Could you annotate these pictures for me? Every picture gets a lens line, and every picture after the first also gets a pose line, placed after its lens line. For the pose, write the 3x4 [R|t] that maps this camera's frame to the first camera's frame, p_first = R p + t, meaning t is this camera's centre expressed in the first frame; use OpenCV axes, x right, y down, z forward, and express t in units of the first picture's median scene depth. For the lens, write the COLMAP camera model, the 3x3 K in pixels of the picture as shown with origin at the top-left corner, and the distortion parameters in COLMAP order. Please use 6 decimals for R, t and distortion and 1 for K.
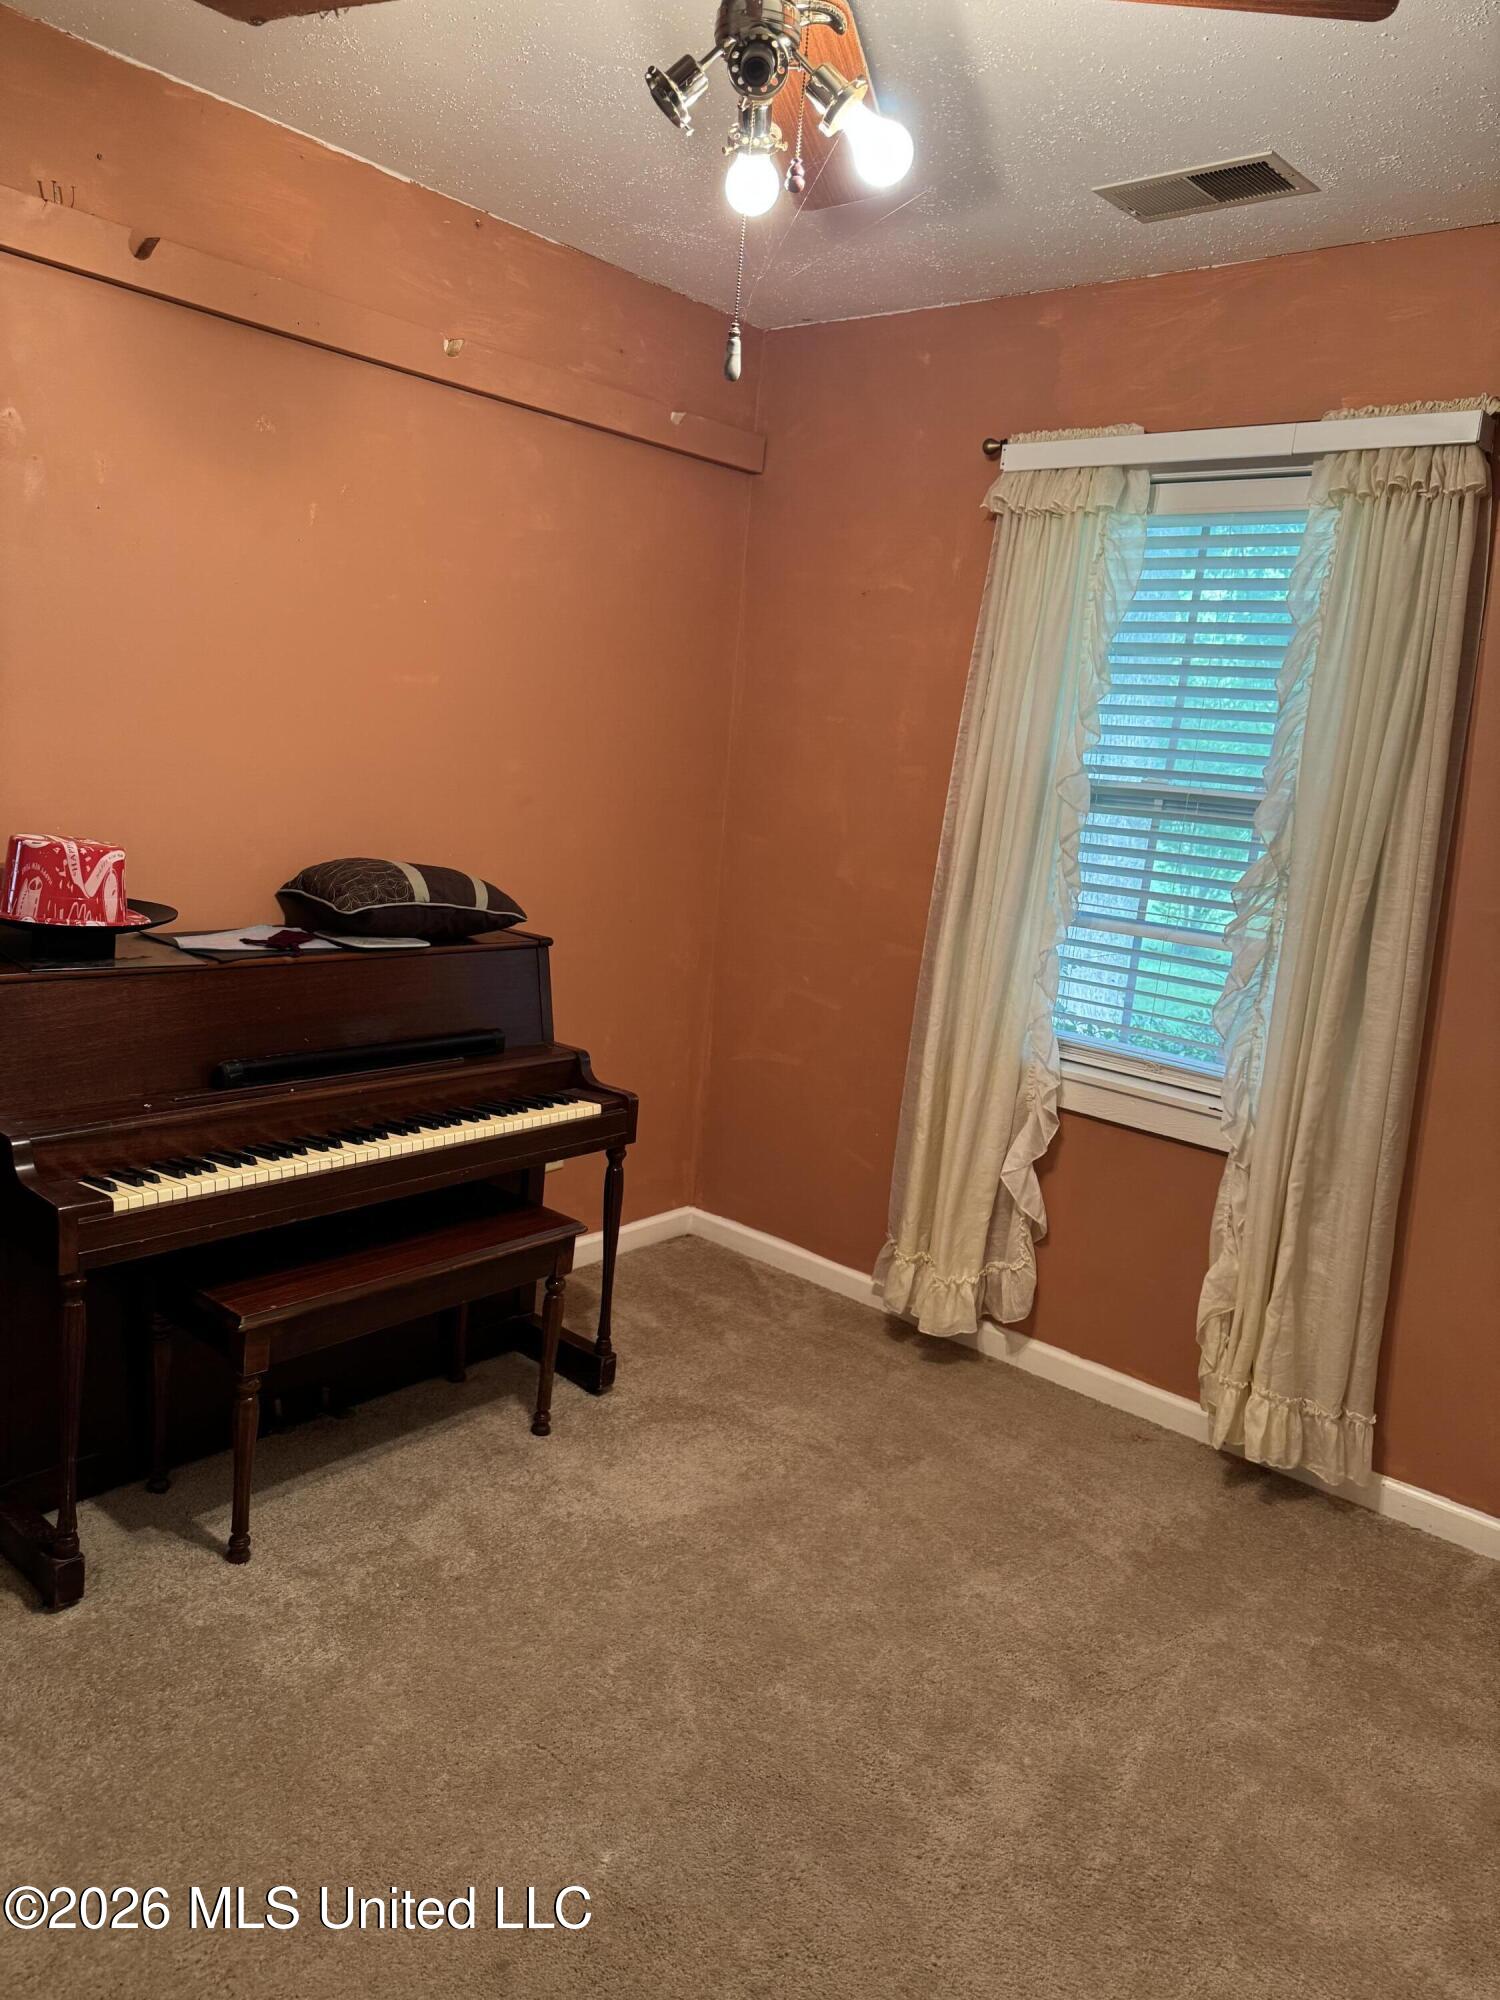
lens RADIAL K [[1394.7, 0, 748.3], [0, 1394.7, 1025.5], [0, 0, 1]] dist [0.143791, -0.265601]
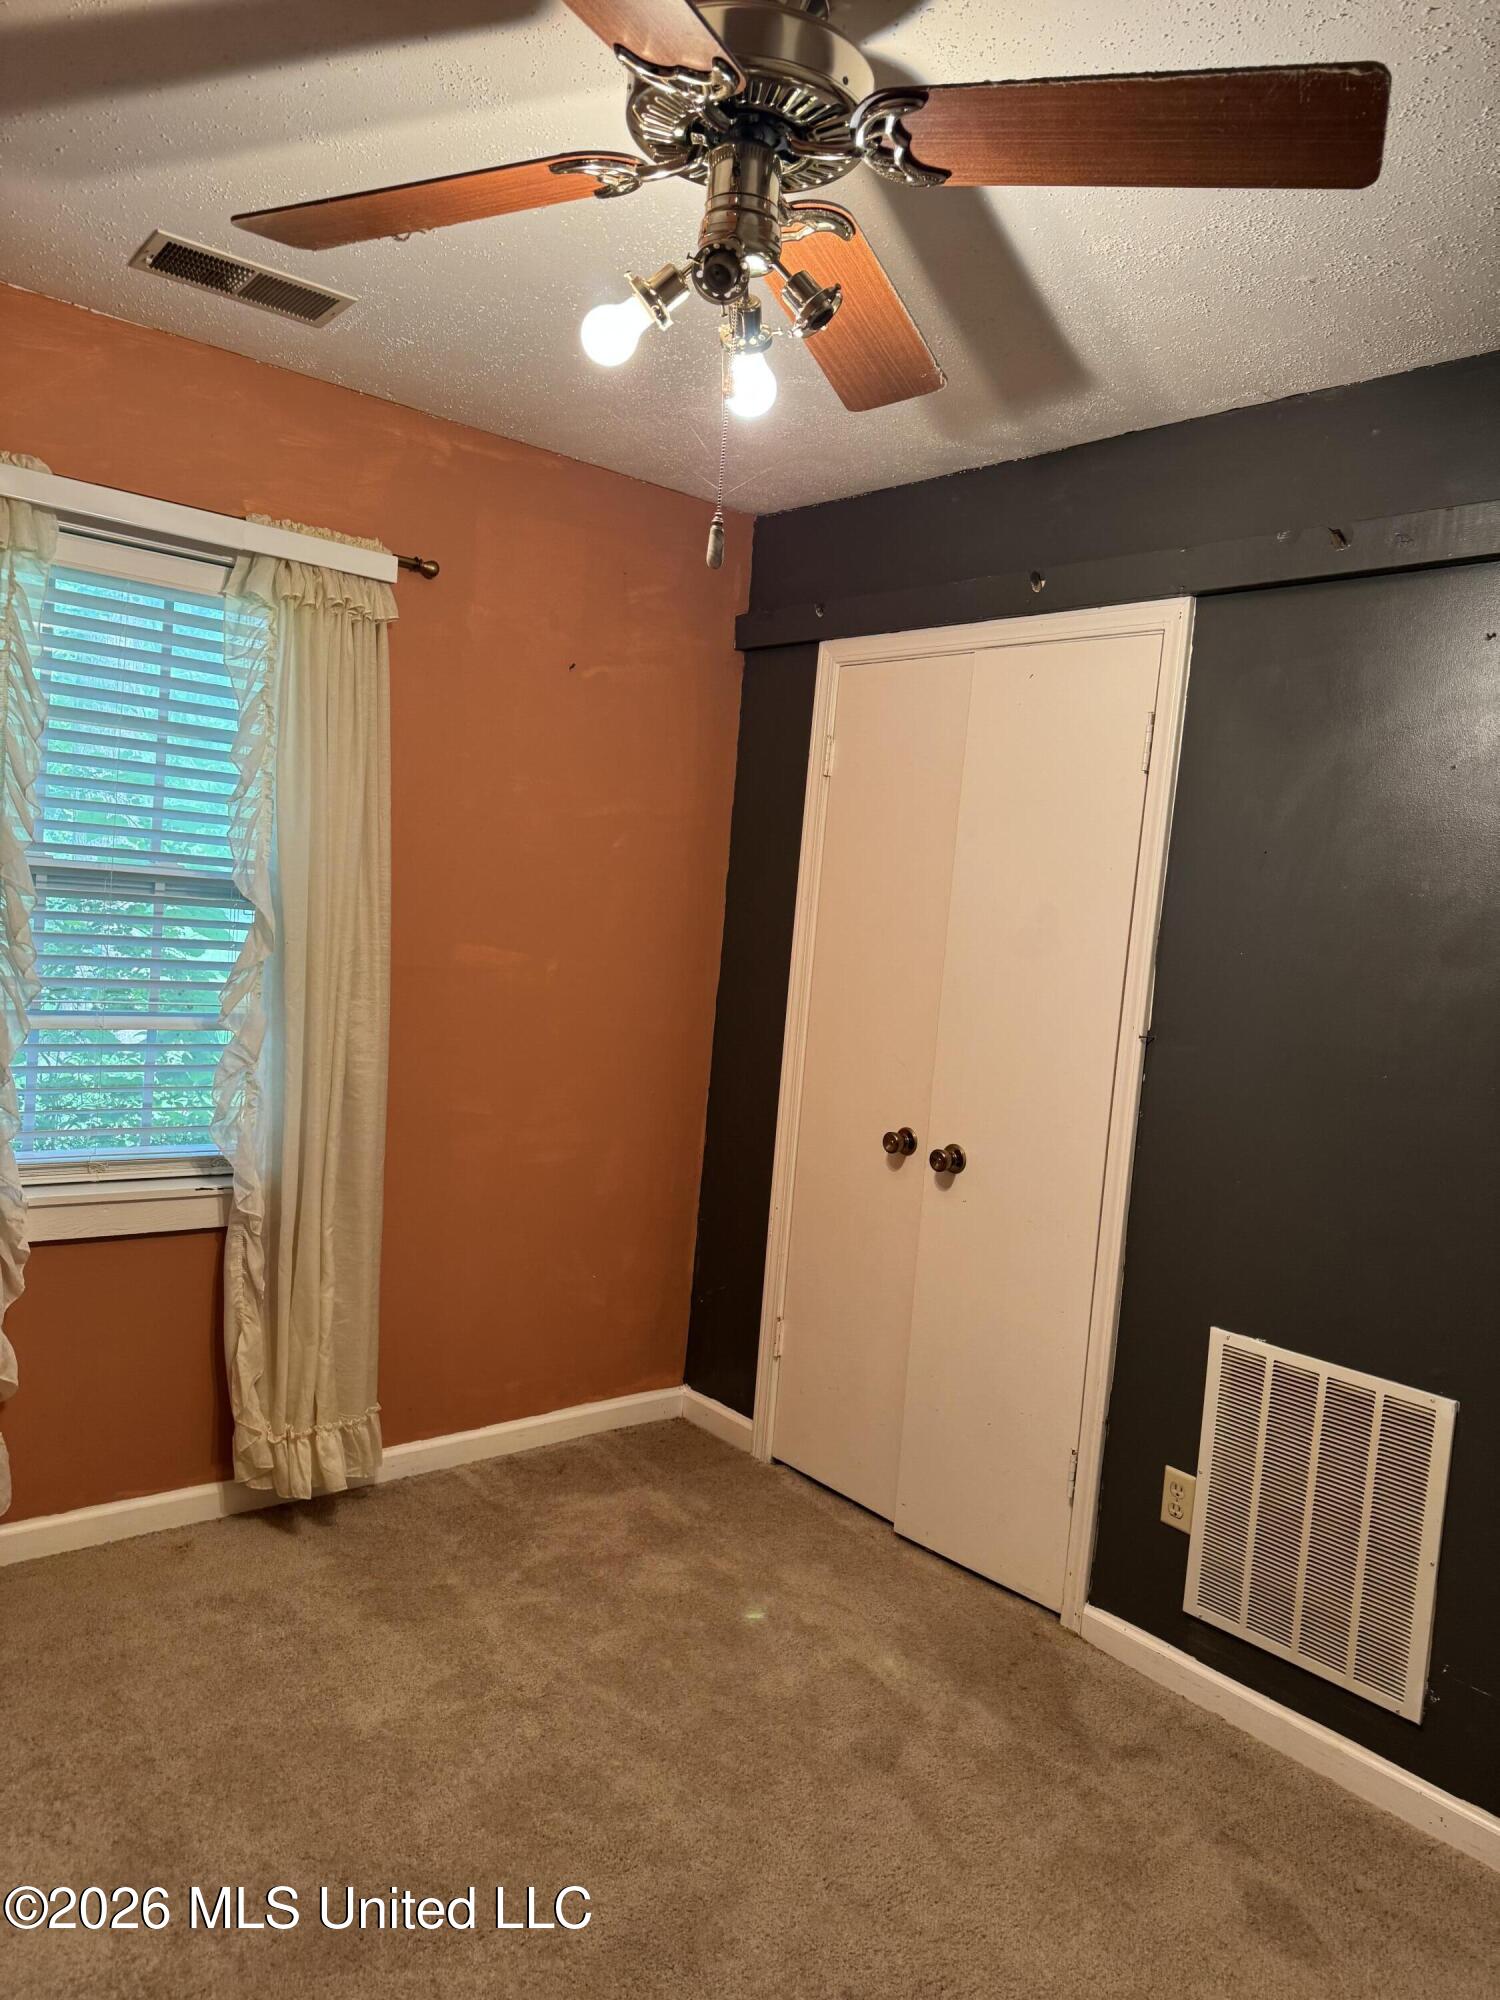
lens RADIAL K [[1394.7, 0, 748.3], [0, 1394.7, 1025.5], [0, 0, 1]] dist [0.143791, -0.265601]
pose [[0.155672, -0.157558, 0.975162, -0.592715], [0.122317, 0.982675, 0.139245, -0.153226], [-0.980206, 0.097602, 0.172247, 0.471656]]
